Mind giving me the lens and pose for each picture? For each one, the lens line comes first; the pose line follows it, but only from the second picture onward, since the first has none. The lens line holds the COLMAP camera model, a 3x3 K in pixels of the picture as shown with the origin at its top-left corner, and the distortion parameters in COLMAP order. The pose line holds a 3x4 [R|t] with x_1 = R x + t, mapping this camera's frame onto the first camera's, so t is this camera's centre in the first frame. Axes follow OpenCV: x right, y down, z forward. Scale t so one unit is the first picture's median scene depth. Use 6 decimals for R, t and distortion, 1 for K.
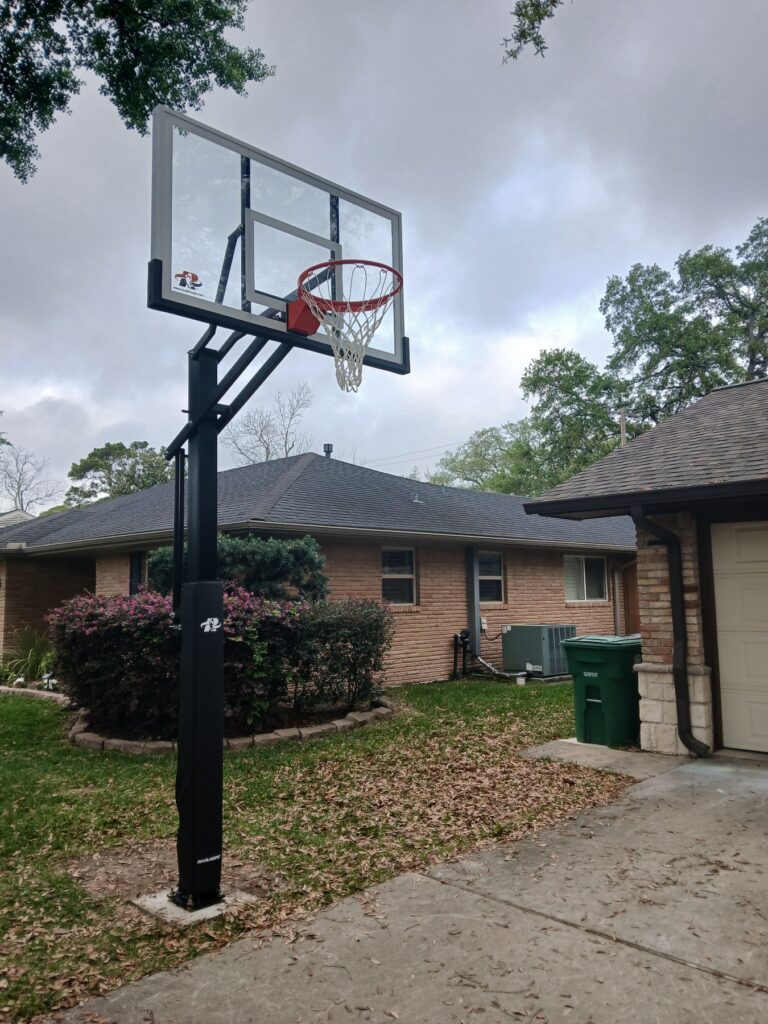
lens RADIAL K [[804.6, 0, 385.6], [0, 804.6, 503.8], [0, 0, 1]] dist [0.021375, -0.055038]
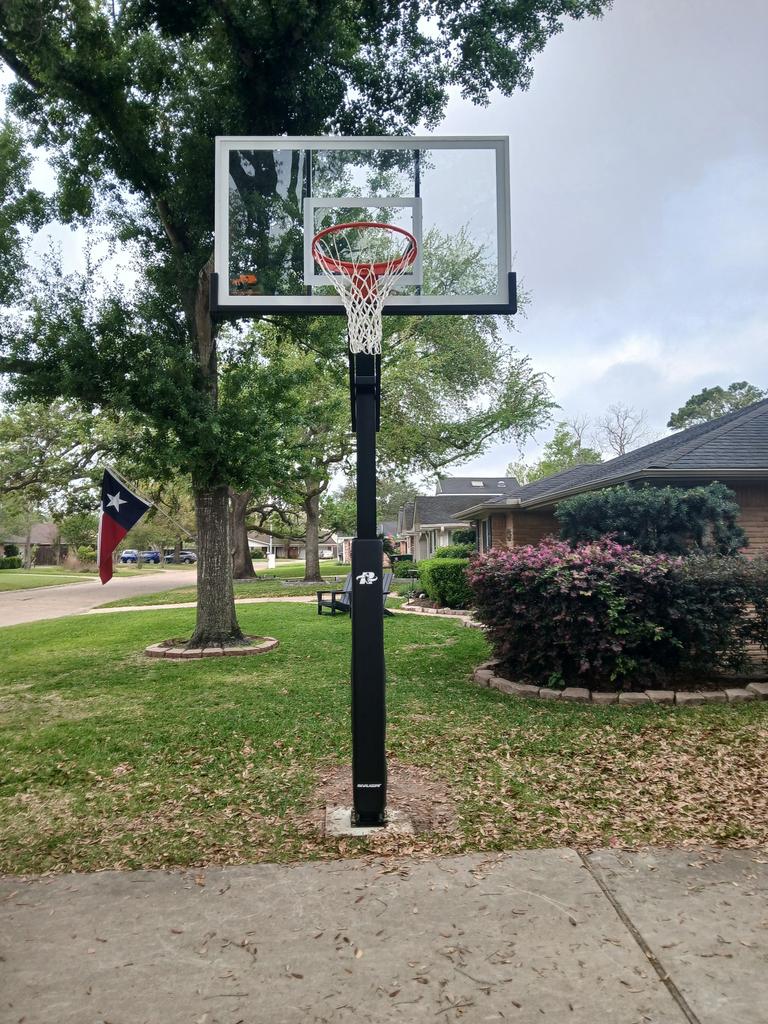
lens RADIAL K [[804.6, 0, 393.1], [0, 804.6, 512.1], [0, 0, 1]] dist [0.021375, -0.055038]
pose [[0.733897, -0.026168, -0.678757, 0.478162], [0.077062, 0.996014, 0.044924, 0.009706], [0.674876, -0.085276, 0.732988, 0.190153]]
